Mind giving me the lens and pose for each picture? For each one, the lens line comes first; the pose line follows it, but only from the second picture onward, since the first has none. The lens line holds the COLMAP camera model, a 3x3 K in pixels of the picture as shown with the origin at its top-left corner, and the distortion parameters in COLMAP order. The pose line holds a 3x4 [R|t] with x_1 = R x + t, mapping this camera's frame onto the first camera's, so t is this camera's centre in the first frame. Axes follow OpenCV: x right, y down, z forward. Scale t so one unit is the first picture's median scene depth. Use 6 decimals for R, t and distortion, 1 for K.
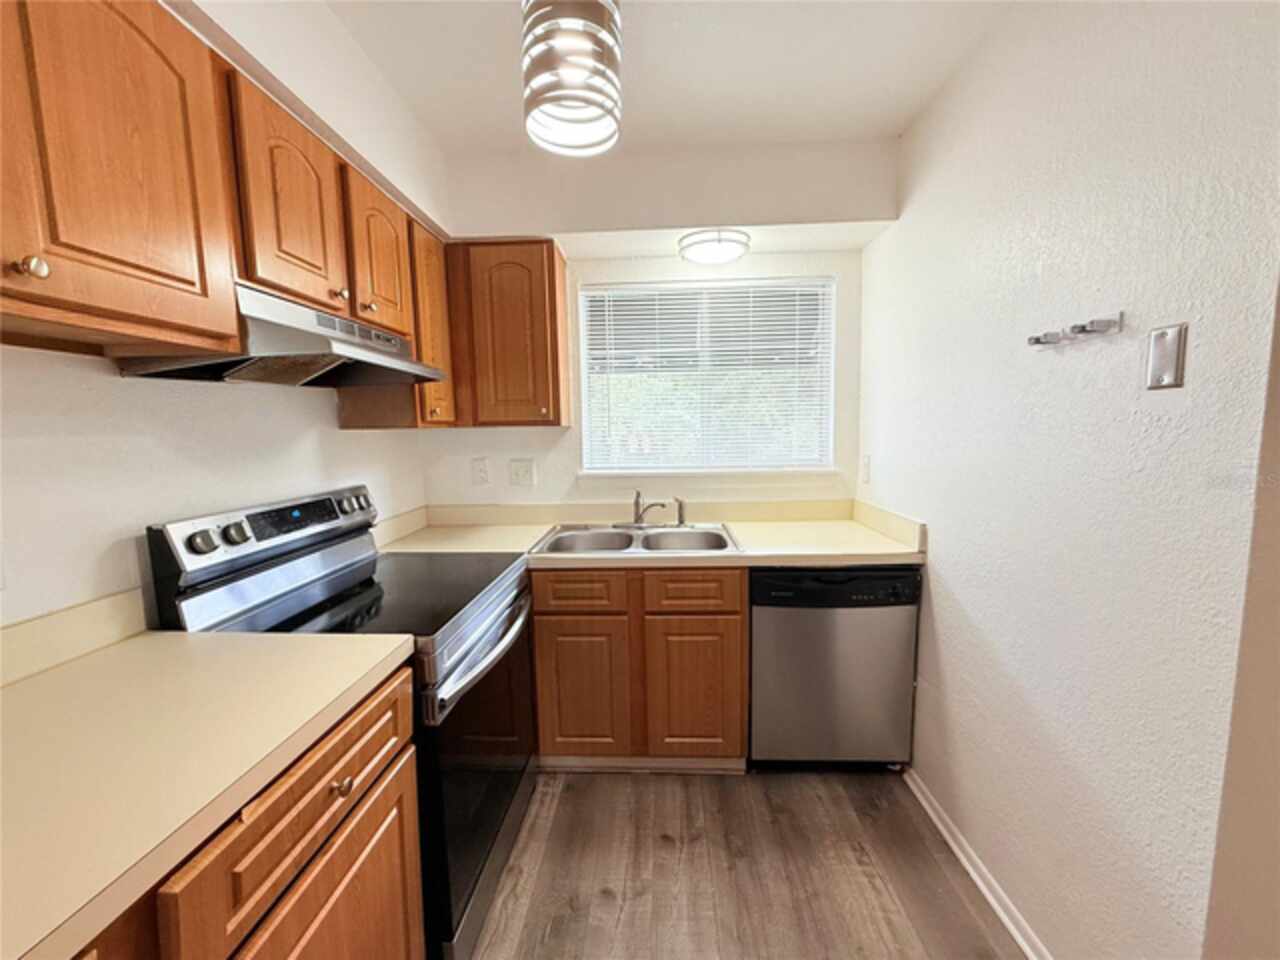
lens RADIAL K [[510.2, 0, 640.2], [0, 510.2, 483.6], [0, 0, 1]] dist [0.000258, 0.000220]
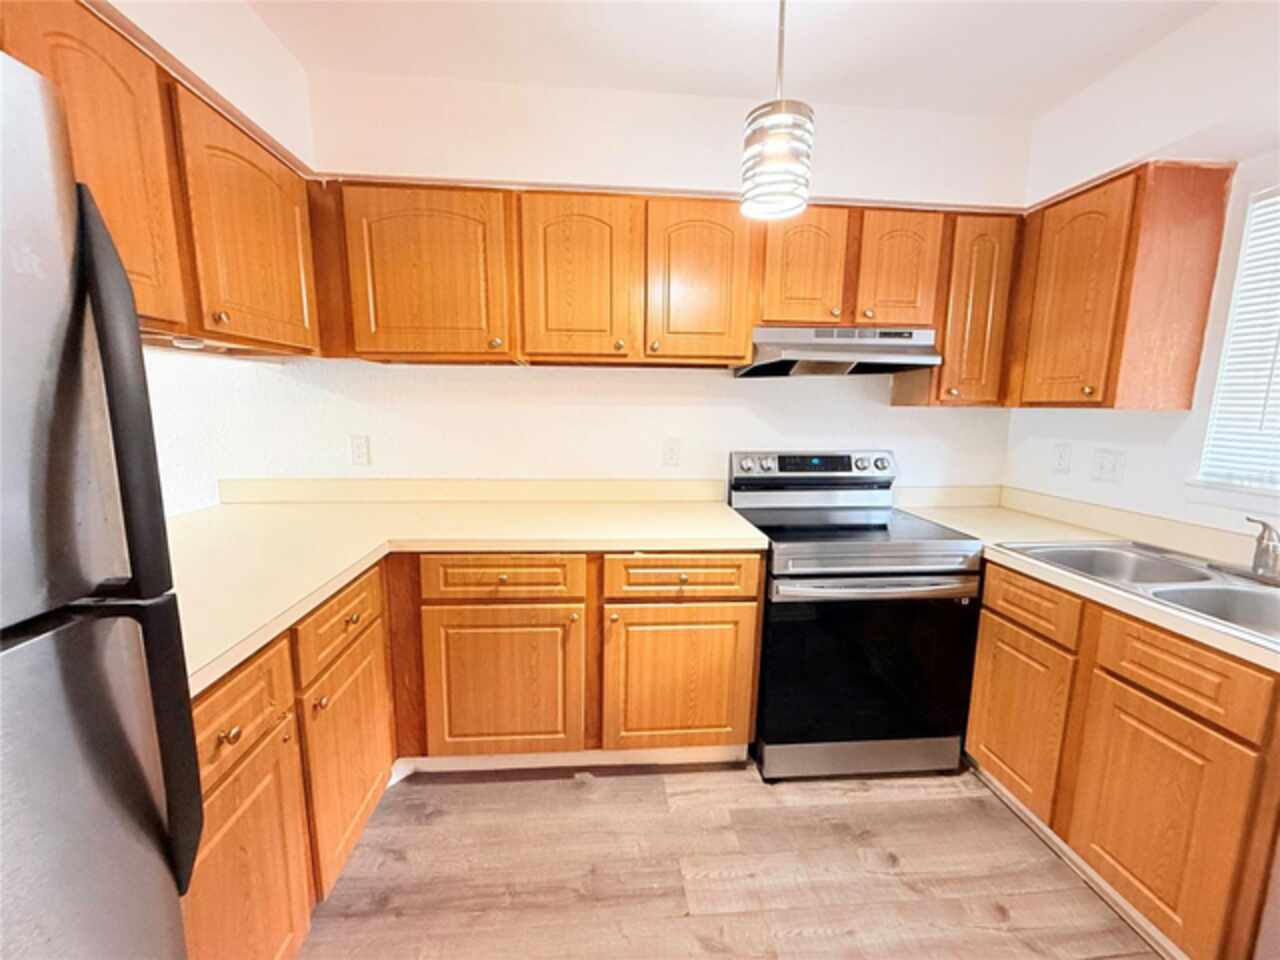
lens RADIAL K [[510.2, 0, 640.2], [0, 510.2, 483.6], [0, 0, 1]] dist [0.000258, 0.000220]
pose [[0.134087, 0.175626, -0.975283, 0.602923], [-0.120967, 0.979711, 0.159792, -0.044172], [0.983559, 0.096551, 0.152612, 0.206600]]
